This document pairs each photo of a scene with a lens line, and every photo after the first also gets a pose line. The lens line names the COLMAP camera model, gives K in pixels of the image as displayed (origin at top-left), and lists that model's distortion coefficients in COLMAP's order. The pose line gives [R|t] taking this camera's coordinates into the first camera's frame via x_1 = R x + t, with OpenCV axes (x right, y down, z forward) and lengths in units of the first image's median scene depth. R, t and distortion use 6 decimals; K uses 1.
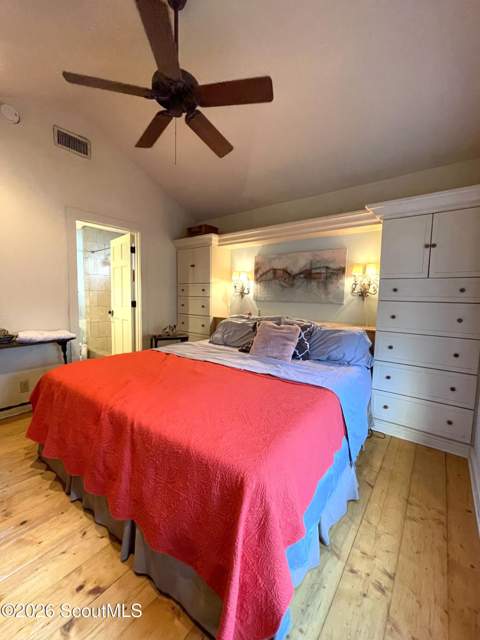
lens RADIAL K [[258.4, 0, 238.9], [0, 258.4, 321.0], [0, 0, 1]] dist [-0.001581, -0.000409]
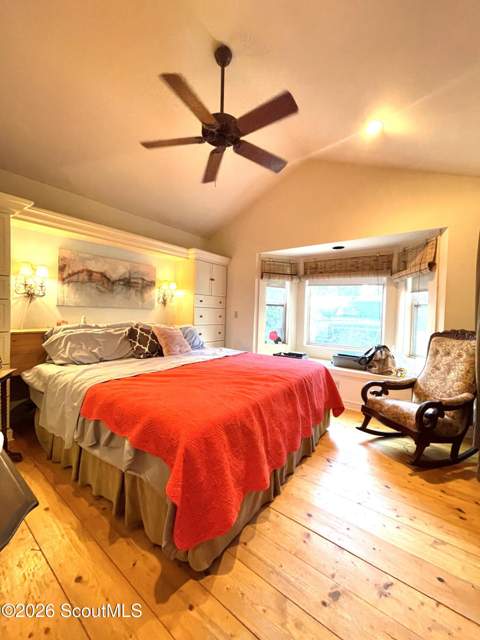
lens RADIAL K [[258.4, 0, 238.0], [0, 258.4, 317.1], [0, 0, 1]] dist [-0.001581, -0.000409]
pose [[-0.005672, -0.044051, 0.999013, -0.803795], [0.061794, 0.997105, 0.044317, -0.052754], [-0.998073, 0.061985, -0.002934, 0.532410]]
